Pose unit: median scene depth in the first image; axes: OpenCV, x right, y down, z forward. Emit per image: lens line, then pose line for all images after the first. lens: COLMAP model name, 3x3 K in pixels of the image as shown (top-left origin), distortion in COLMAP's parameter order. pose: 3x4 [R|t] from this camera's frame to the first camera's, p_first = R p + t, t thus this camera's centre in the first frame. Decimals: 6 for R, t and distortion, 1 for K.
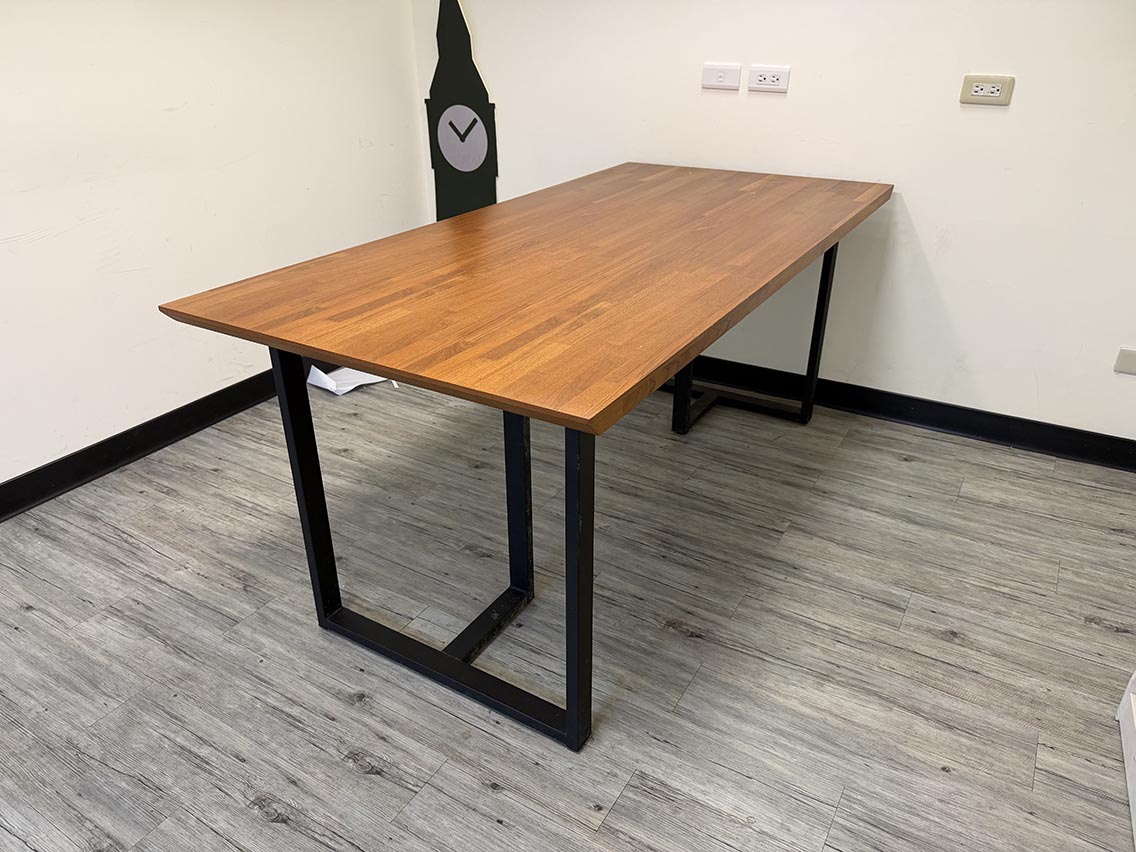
lens RADIAL K [[809.1, 0, 568.0], [0, 809.1, 426.0], [0, 0, 1]] dist [0.005858, -0.006680]
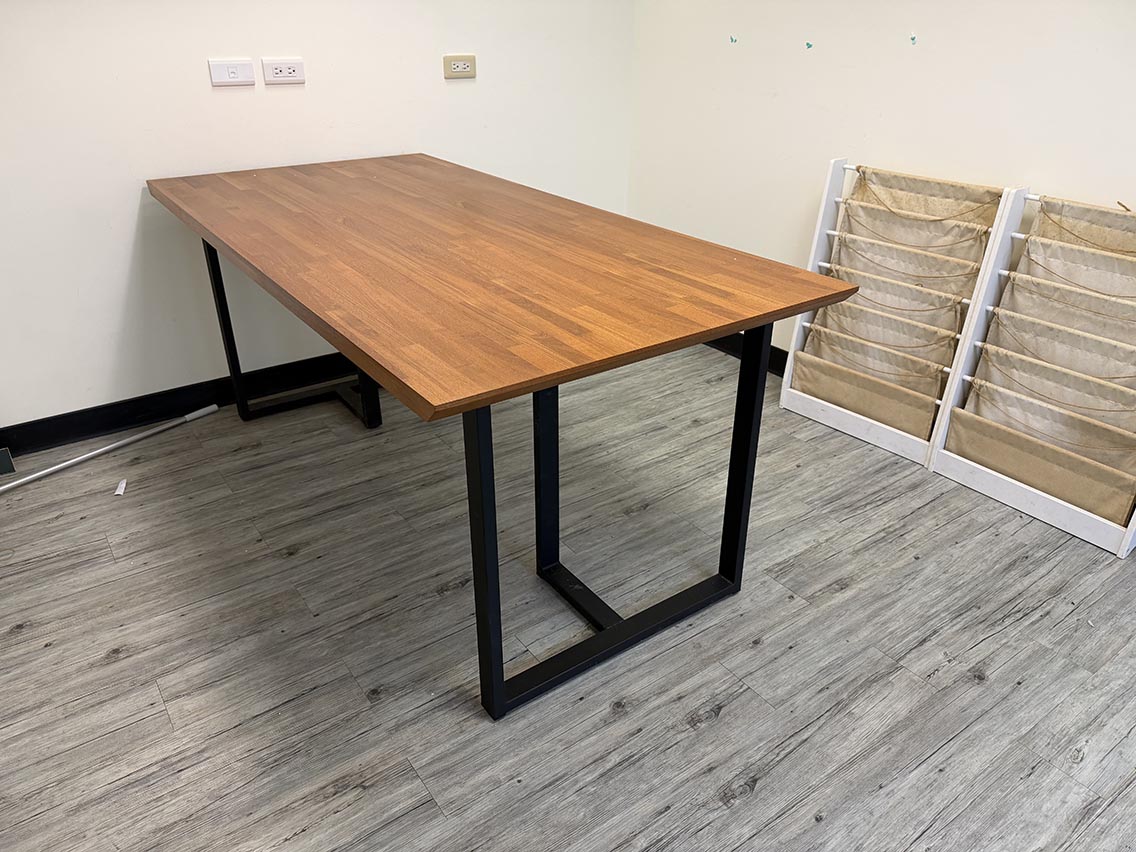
lens RADIAL K [[796.7, 0, 568.0], [0, 796.7, 426.0], [0, 0, 1]] dist [0.048217, -0.084468]
pose [[0.398909, -0.421858, 0.814191, -0.919144], [0.411386, 0.875860, 0.252254, -0.230713], [-0.819533, 0.234320, 0.522934, 0.458212]]
